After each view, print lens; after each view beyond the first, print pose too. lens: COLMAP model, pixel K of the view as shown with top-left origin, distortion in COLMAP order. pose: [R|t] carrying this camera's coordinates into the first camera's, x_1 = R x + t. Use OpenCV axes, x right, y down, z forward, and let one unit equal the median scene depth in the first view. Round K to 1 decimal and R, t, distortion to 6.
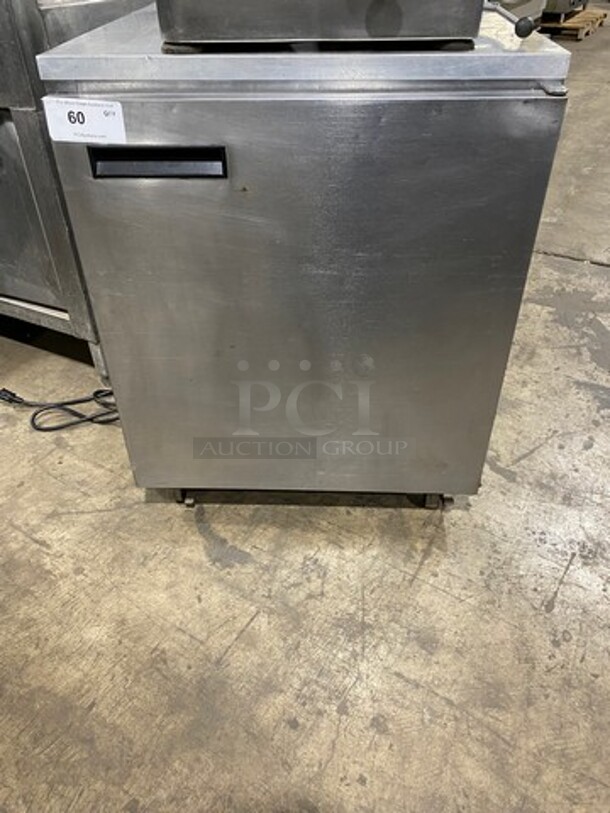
lens RADIAL K [[610.6, 0, 305.0], [0, 610.6, 406.5], [0, 0, 1]] dist [0.002720, 0.002564]
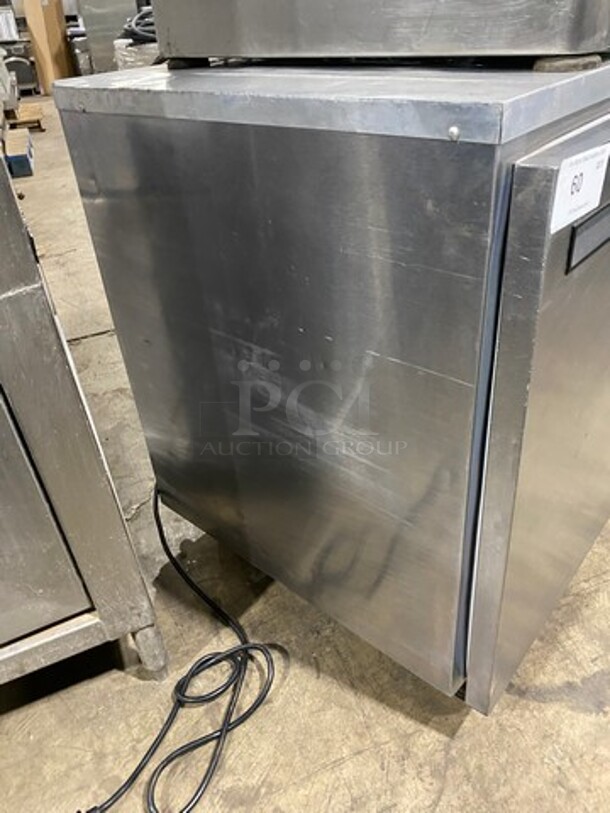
lens RADIAL K [[610.6, 0, 305.0], [0, 610.6, 406.5], [0, 0, 1]] dist [0.002720, 0.002564]
pose [[0.622690, -0.457368, 0.634879, -0.631987], [0.537276, 0.839790, 0.078025, -0.295624], [-0.568851, 0.292520, 0.768662, 0.467677]]
